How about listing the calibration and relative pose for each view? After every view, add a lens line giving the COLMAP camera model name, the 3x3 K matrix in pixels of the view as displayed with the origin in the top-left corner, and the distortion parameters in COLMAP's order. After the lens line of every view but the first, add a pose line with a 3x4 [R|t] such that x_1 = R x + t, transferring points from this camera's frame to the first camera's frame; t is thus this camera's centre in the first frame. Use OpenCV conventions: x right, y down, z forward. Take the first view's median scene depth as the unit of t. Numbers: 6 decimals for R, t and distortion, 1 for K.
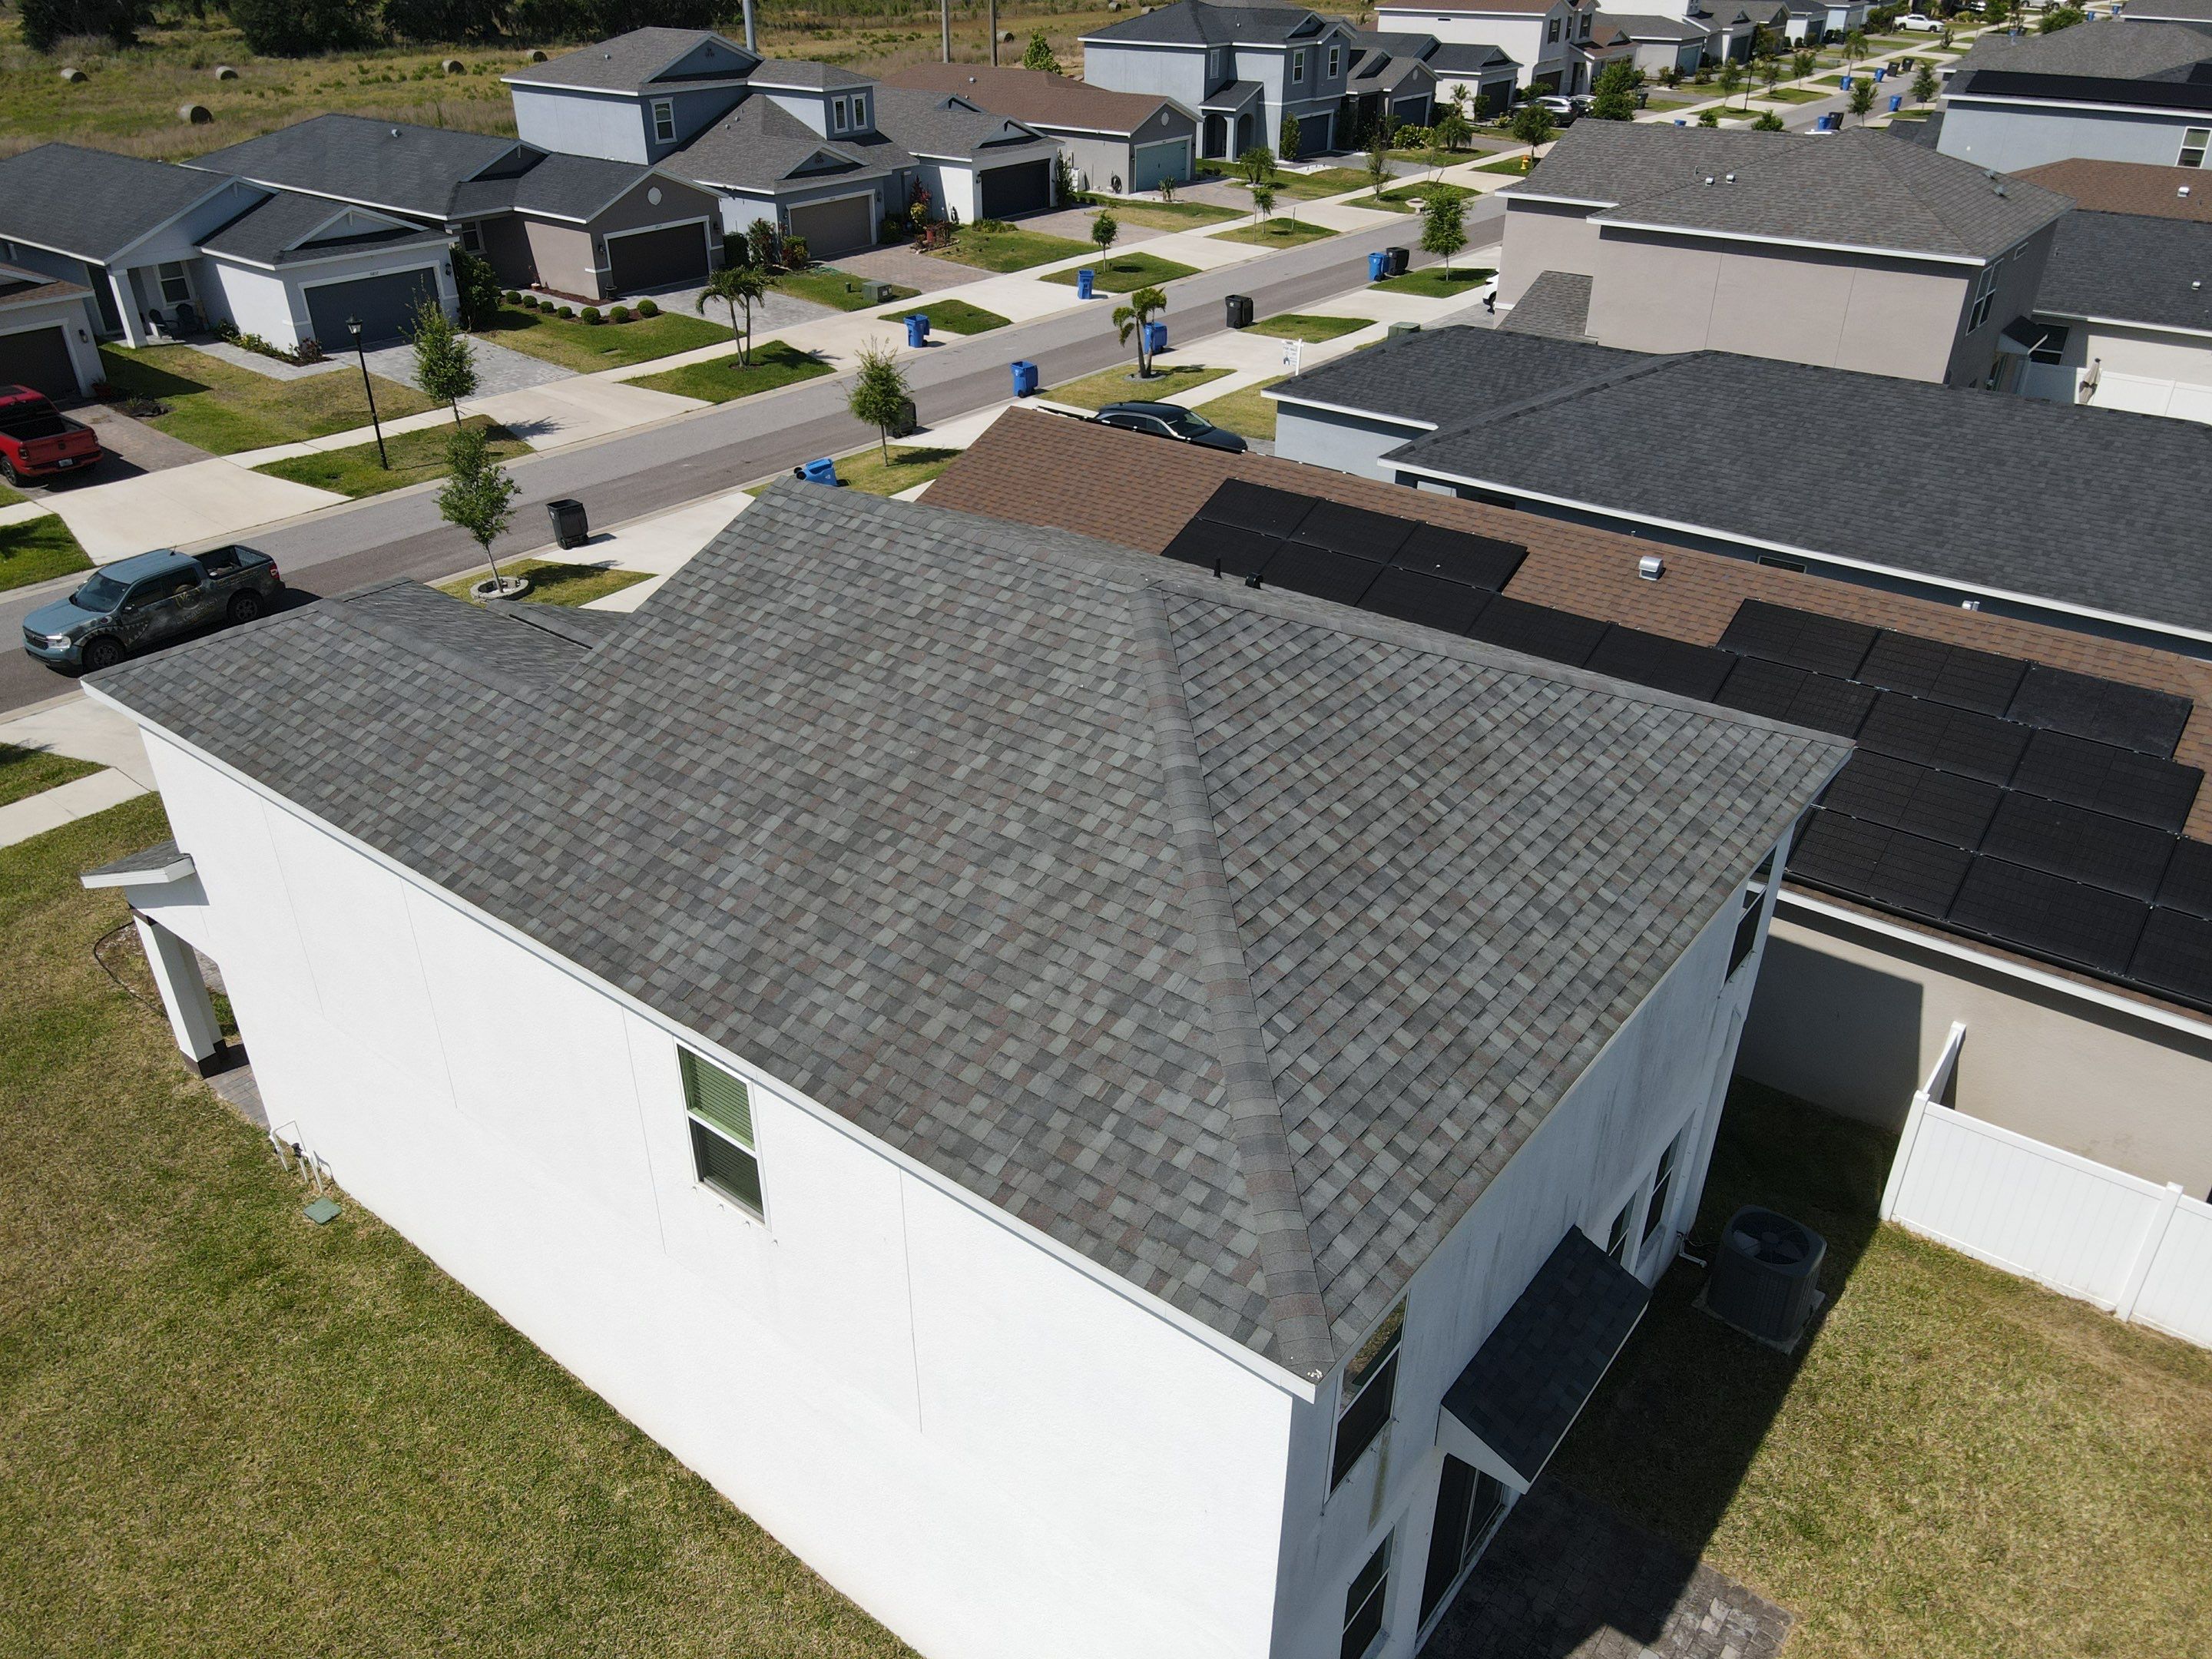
lens RADIAL K [[1605.7, 0, 1077.2], [0, 1605.7, 840.6], [0, 0, 1]] dist [0.002742, 0.024385]
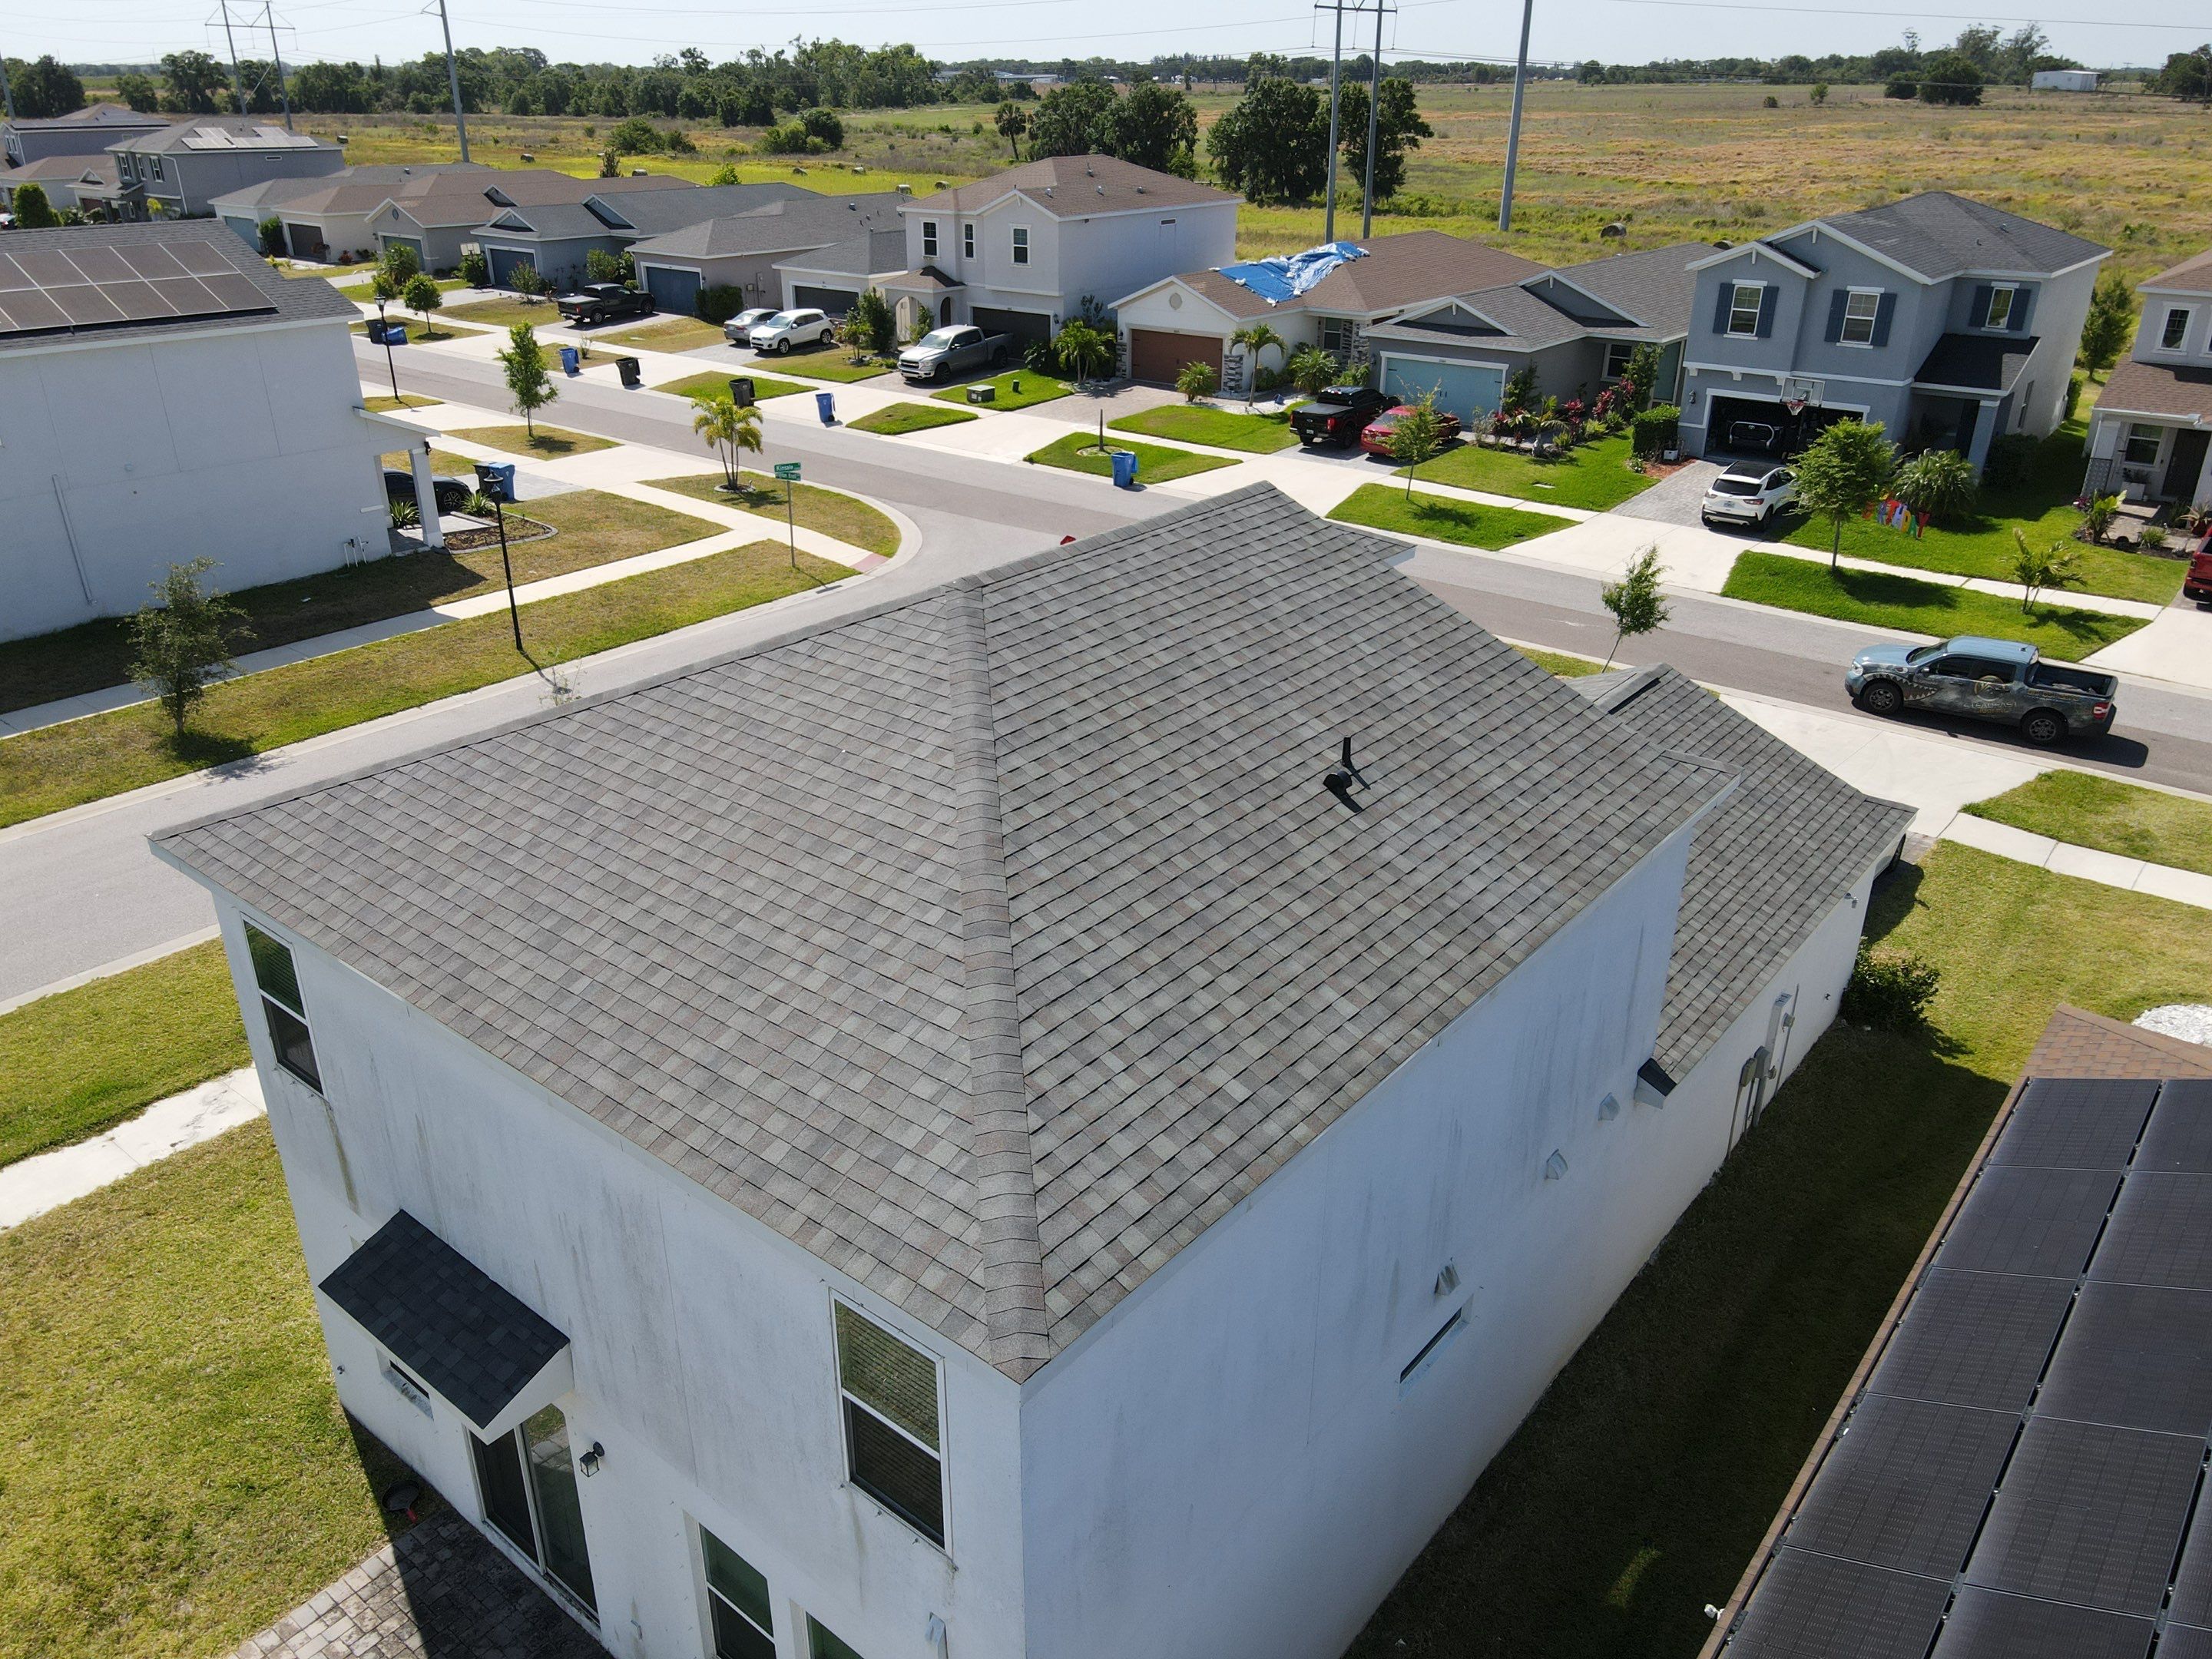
lens RADIAL K [[1605.7, 0, 1086.4], [0, 1605.7, 844.1], [0, 0, 1]] dist [0.002742, 0.024385]
pose [[-0.018017, 0.437022, -0.899270, 0.446564], [-0.507680, 0.770846, 0.384783, -0.206256], [0.861357, 0.463474, 0.207979, 0.428778]]
